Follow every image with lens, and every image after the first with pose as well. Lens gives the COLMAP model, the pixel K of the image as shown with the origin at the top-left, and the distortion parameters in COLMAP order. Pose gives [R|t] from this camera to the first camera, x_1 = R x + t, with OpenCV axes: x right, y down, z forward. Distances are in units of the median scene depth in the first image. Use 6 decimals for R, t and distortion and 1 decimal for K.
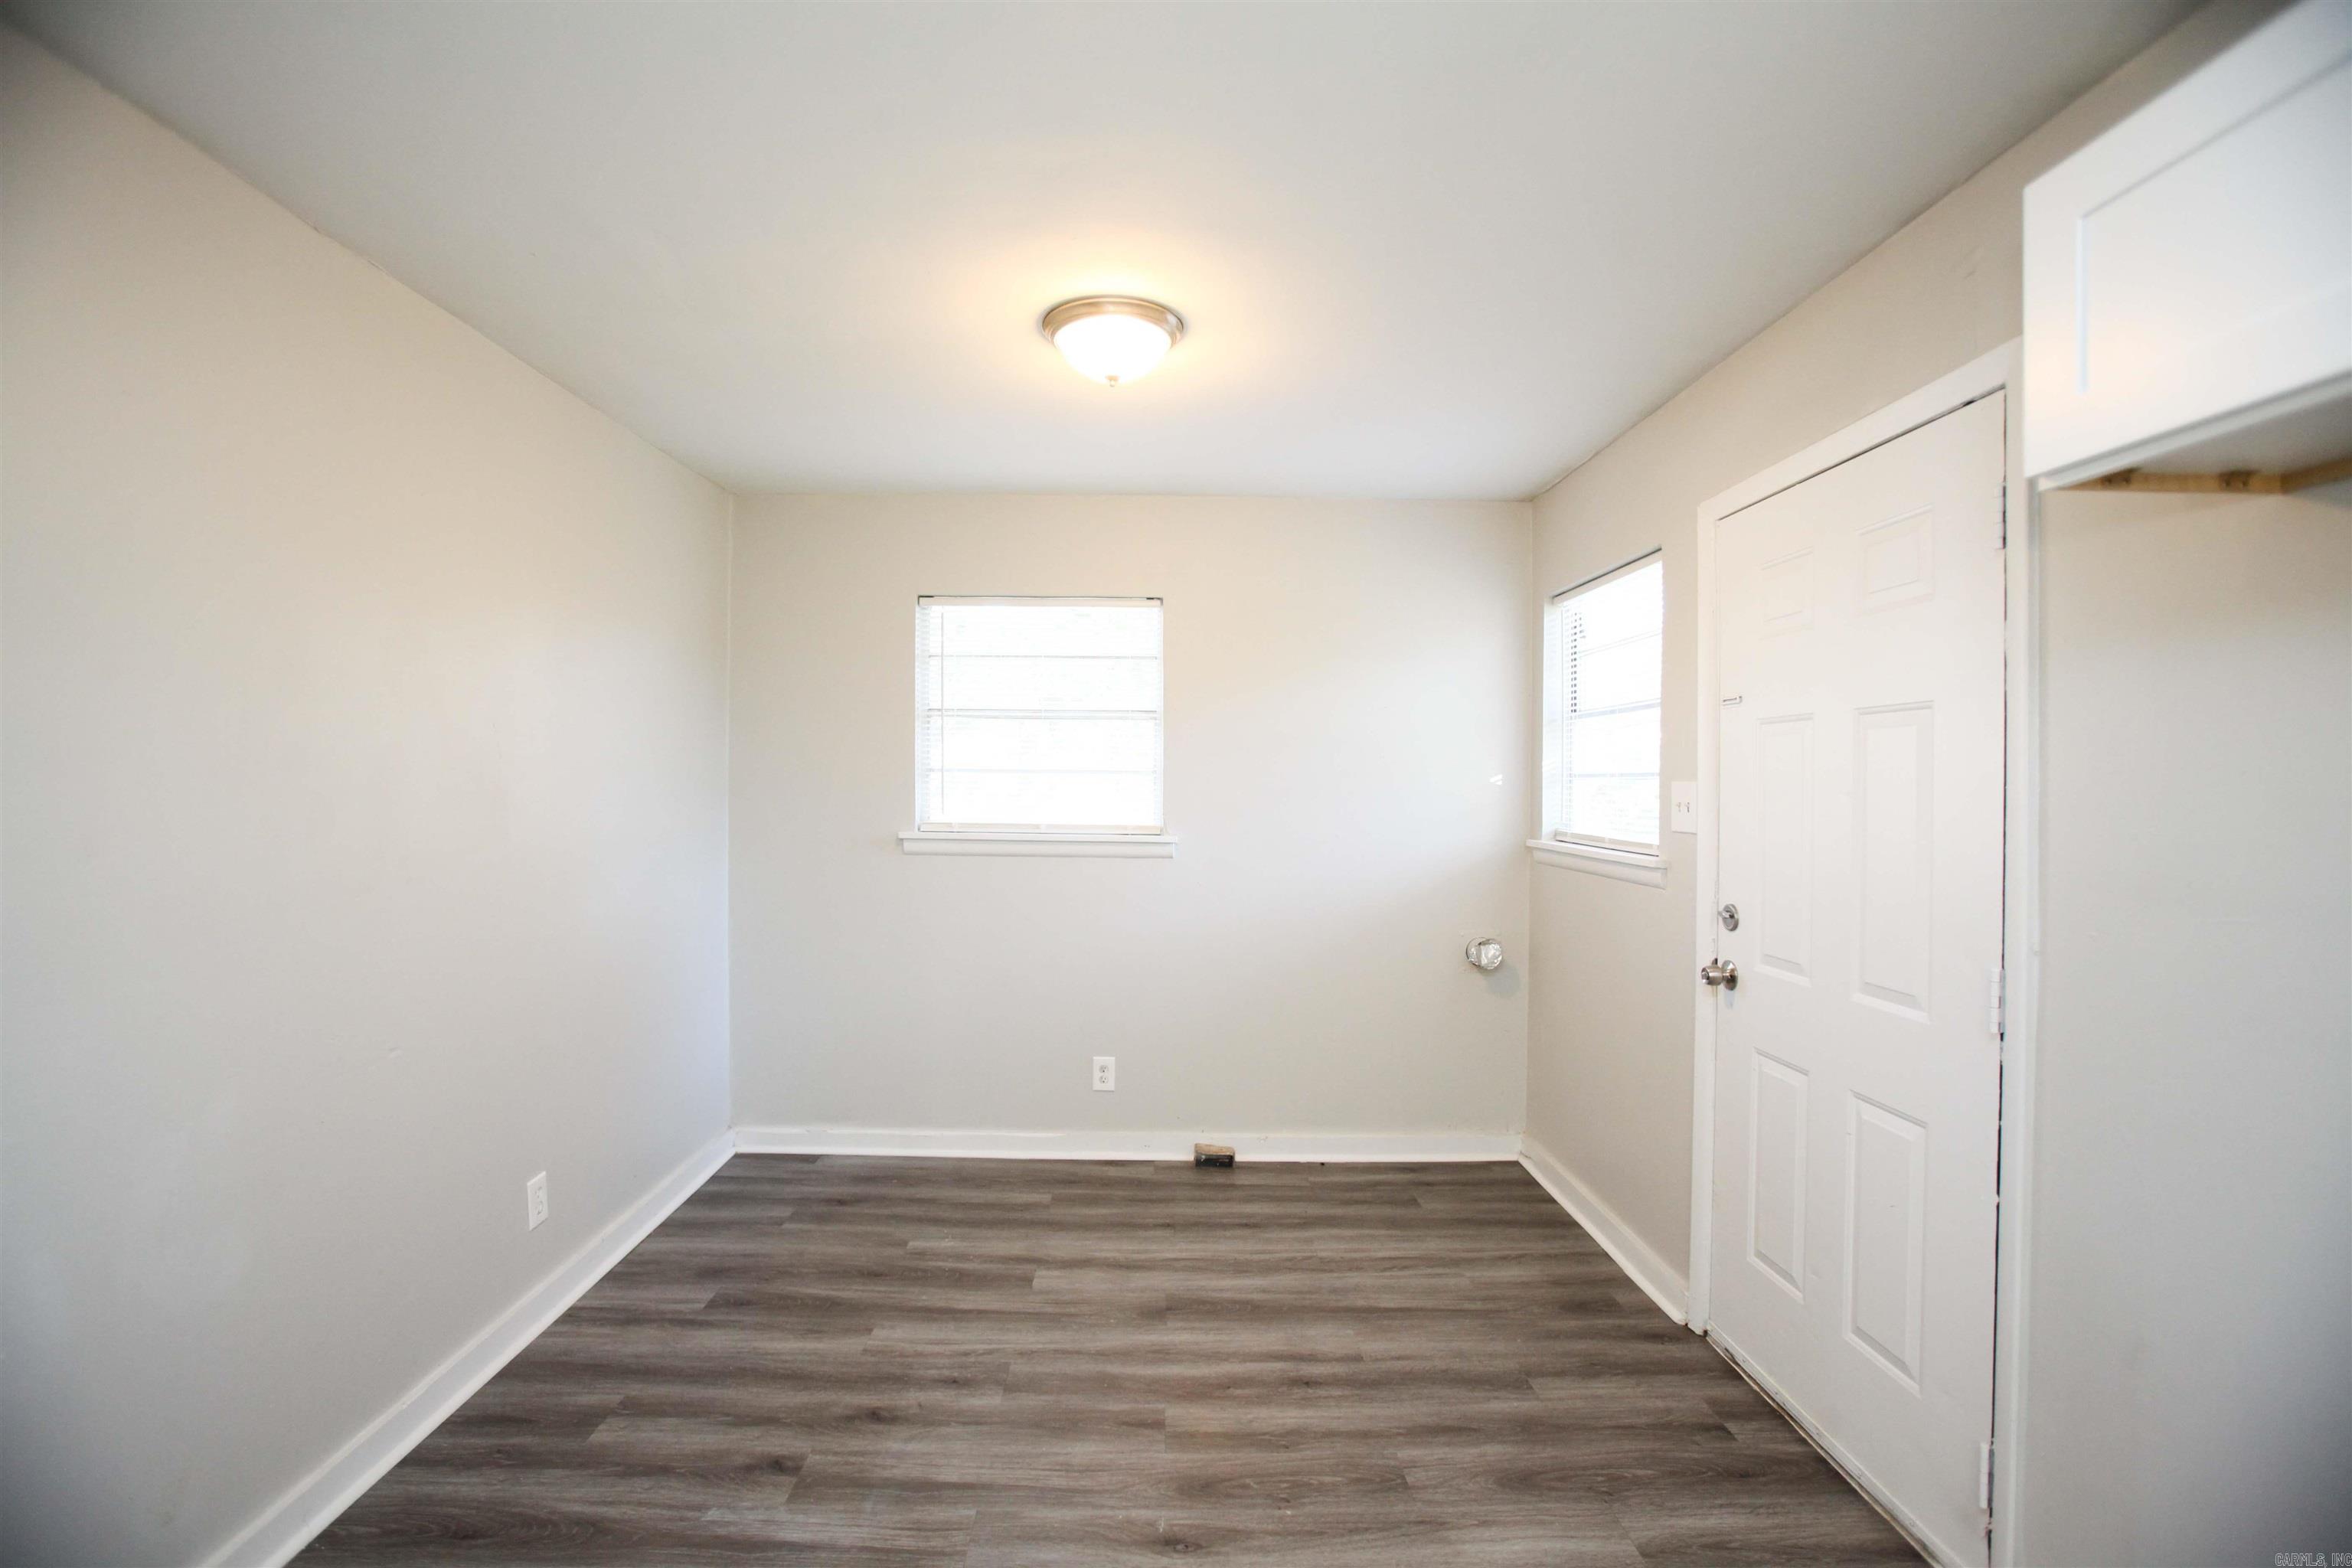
lens RADIAL K [[1091.4, 0, 1166.8], [0, 1091.4, 790.5], [0, 0, 1]] dist [-0.073491, 0.030712]
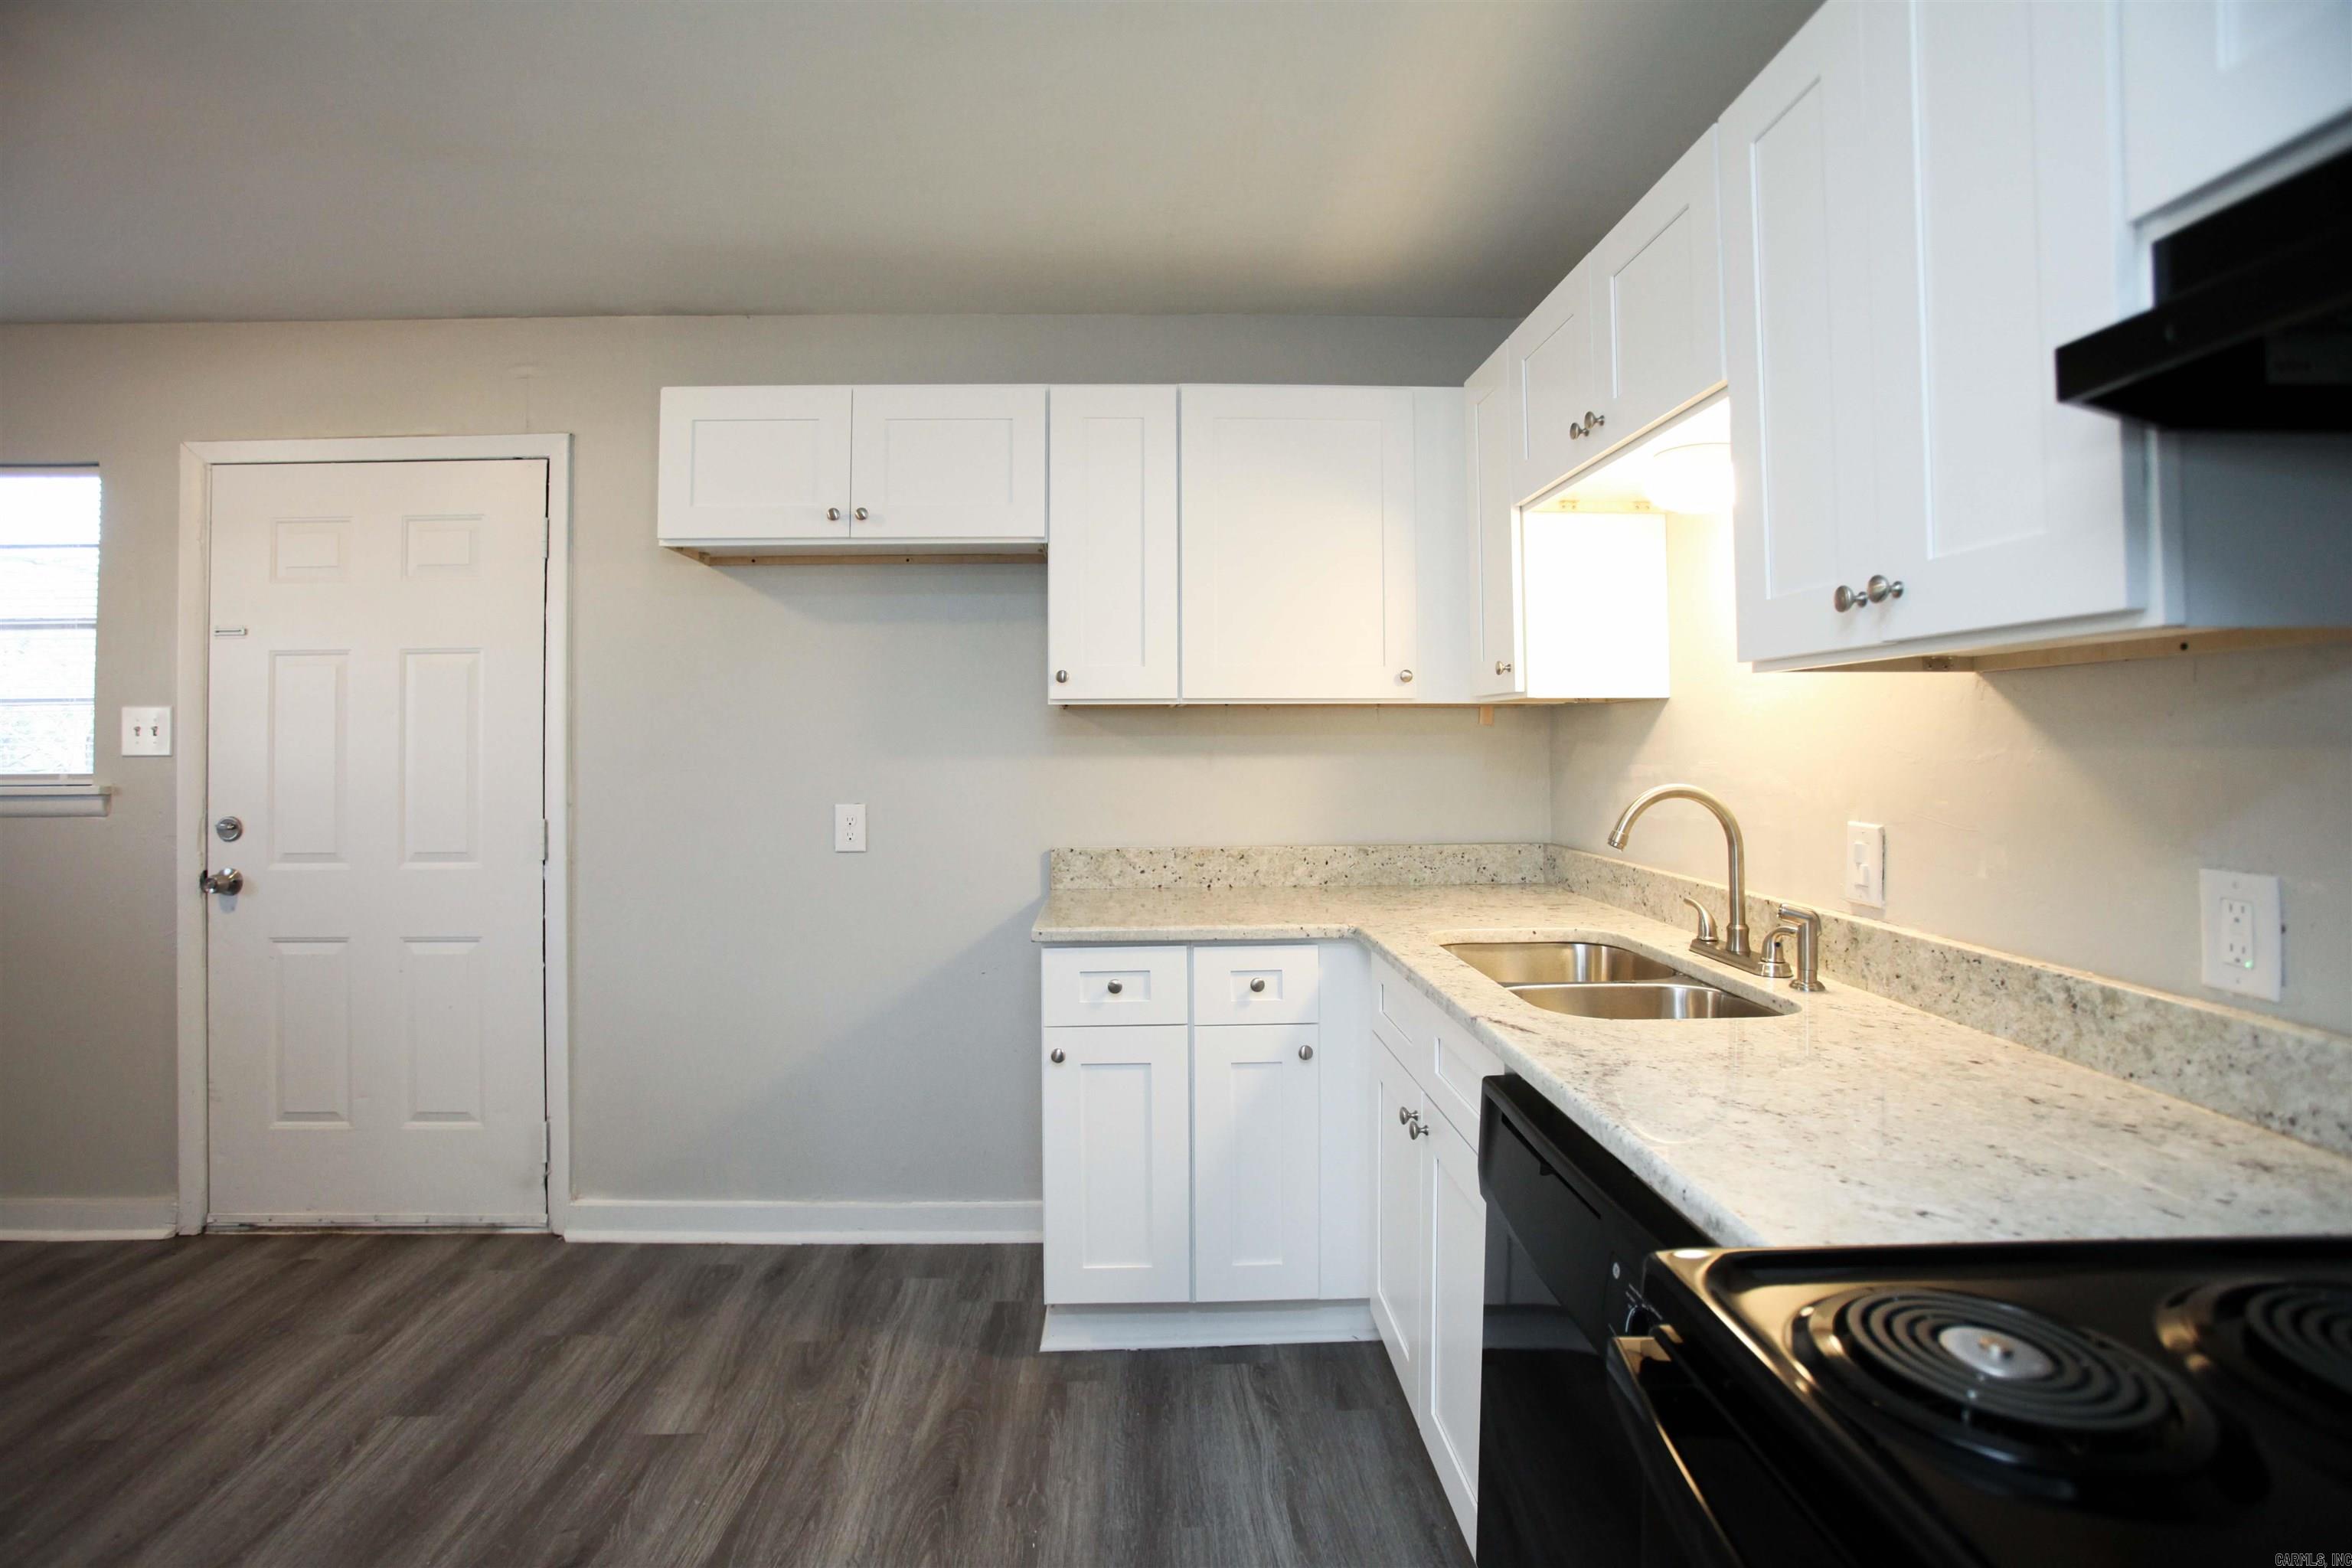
lens RADIAL K [[1140.4, 0, 1165.9], [0, 1140.4, 706.0], [0, 0, 1]] dist [-0.058374, 0.018596]
pose [[-0.025116, 0.022283, 0.999436, -0.536172], [0.016968, 0.999617, -0.021861, 0.027522], [-0.999541, 0.016409, -0.025484, 0.053158]]
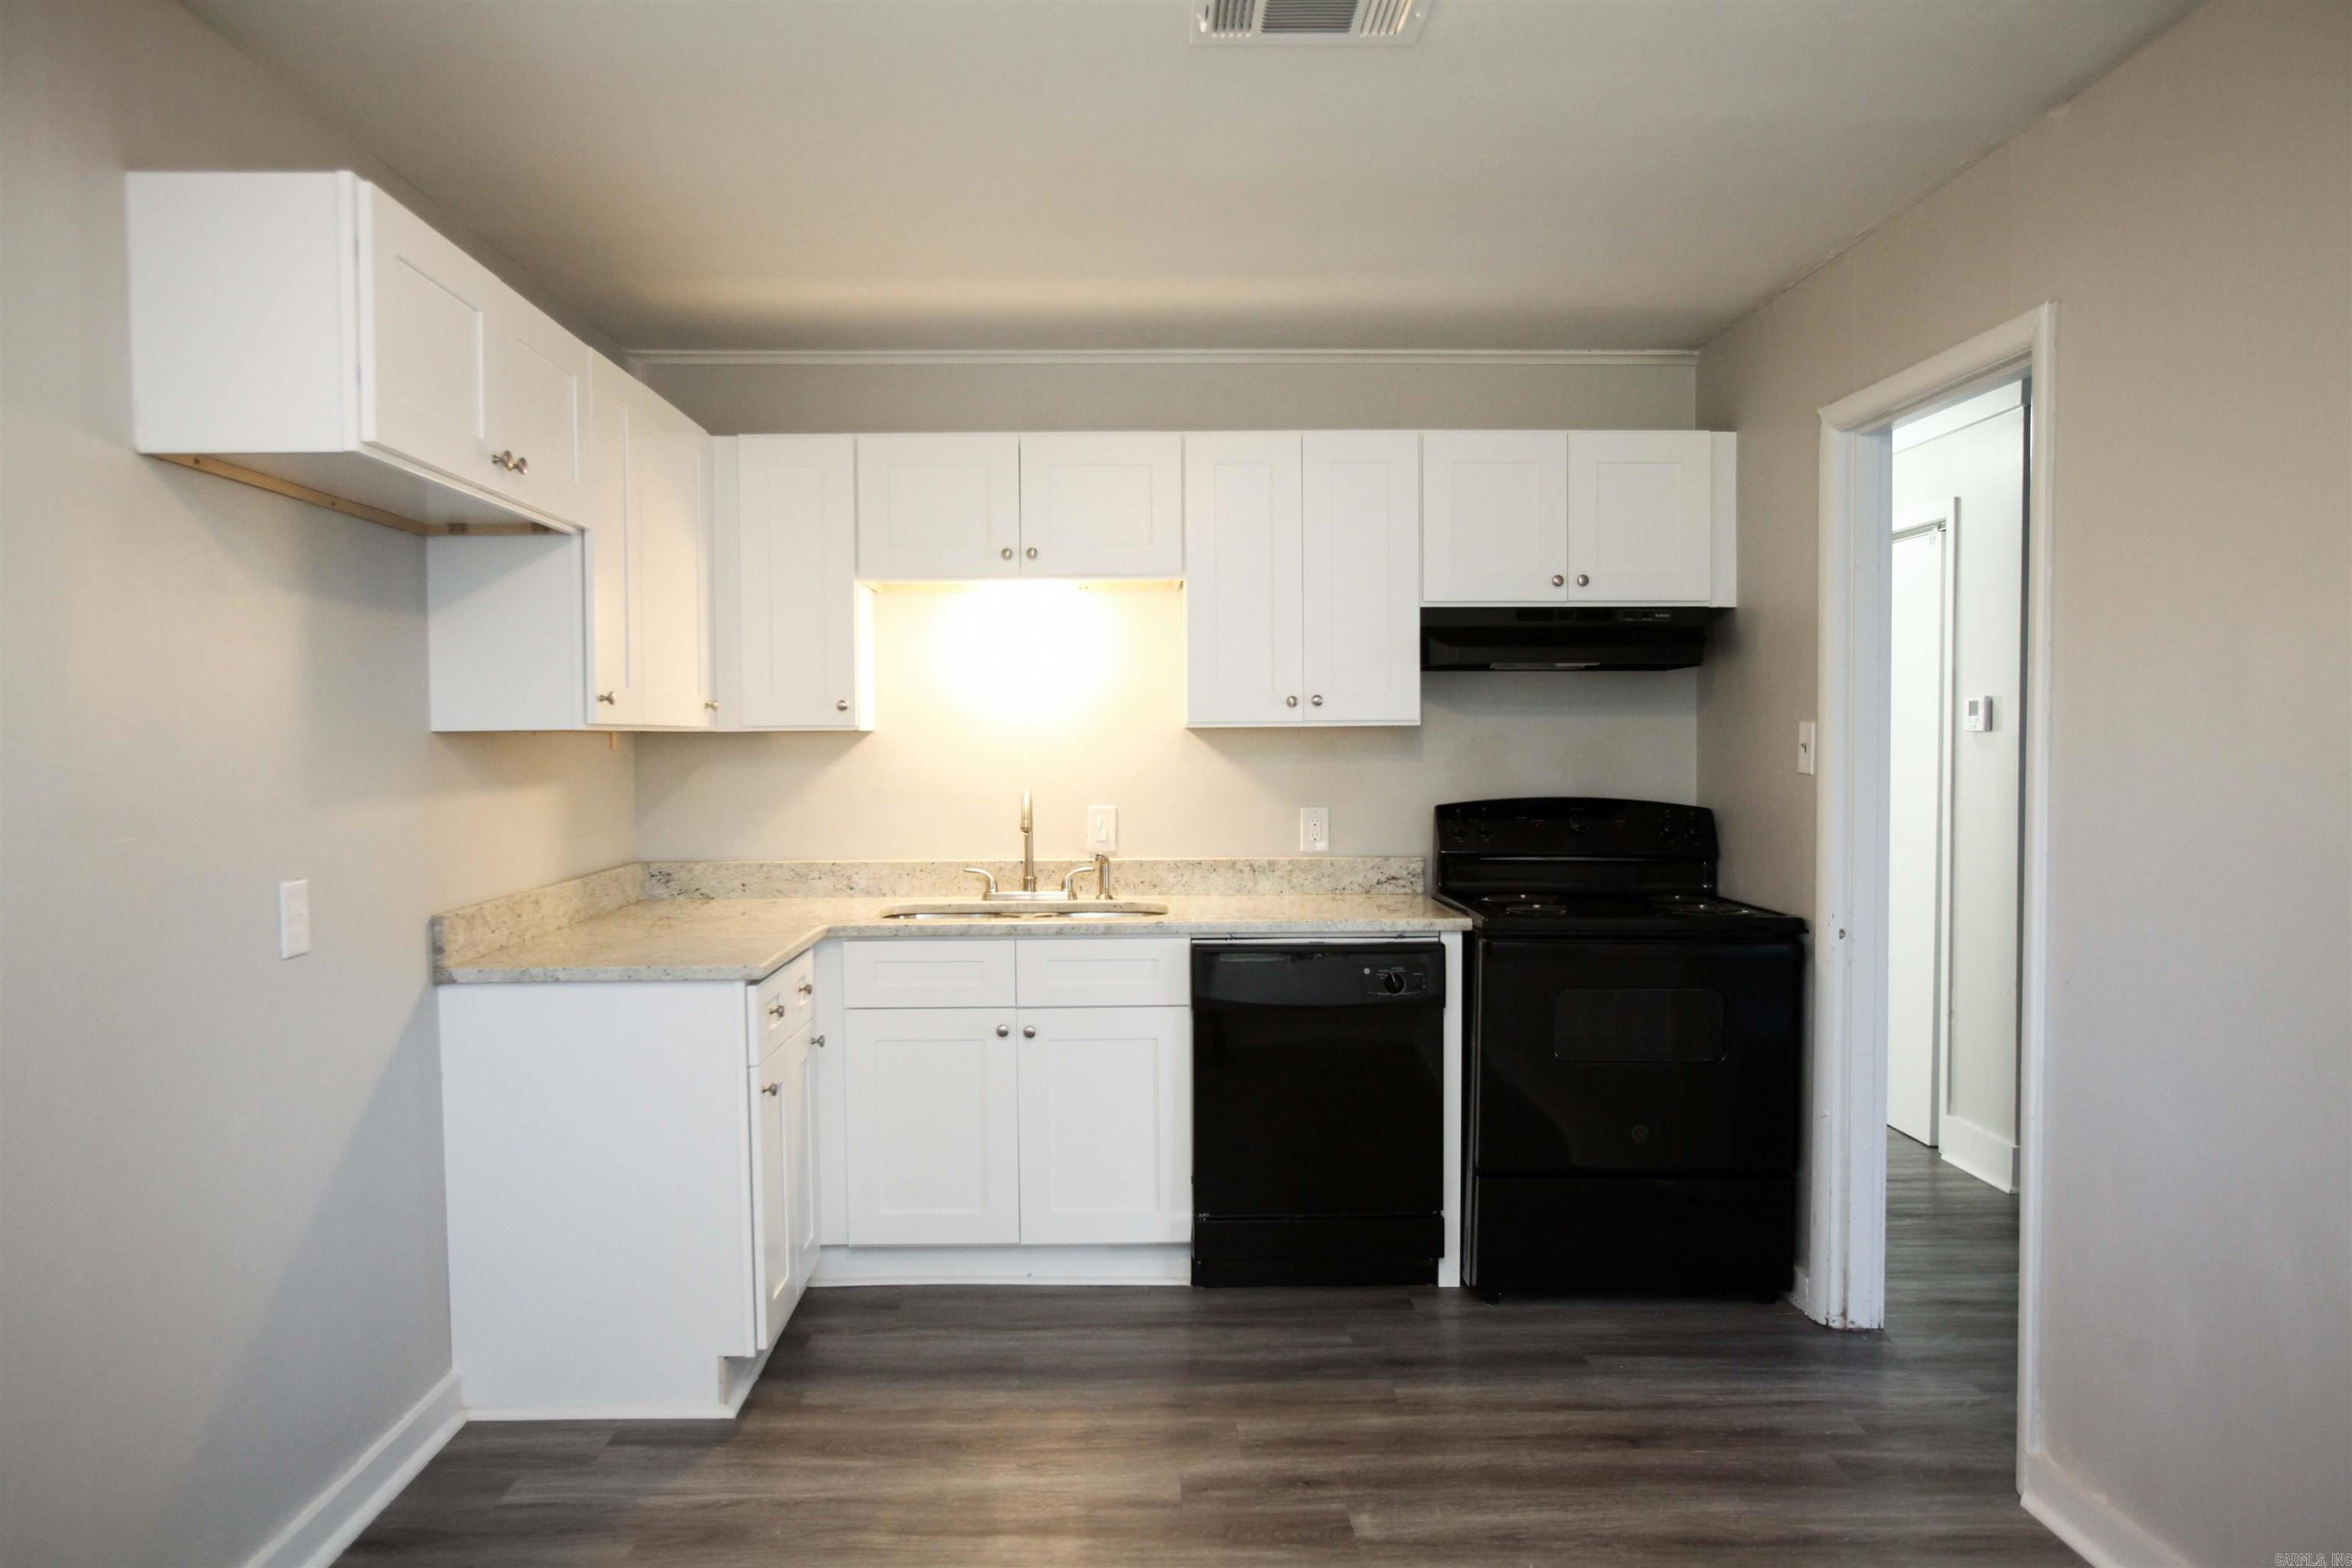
lens RADIAL K [[1633.1, 0, 1176.0], [0, 1633.1, 784.0], [0, 0, 1]] dist [-0.001810, 0.000002]
pose [[-0.999544, -0.002346, -0.030097, -0.025481], [-0.003680, 0.999010, 0.044324, -0.004954], [0.029963, 0.044415, -0.998564, 1.135209]]
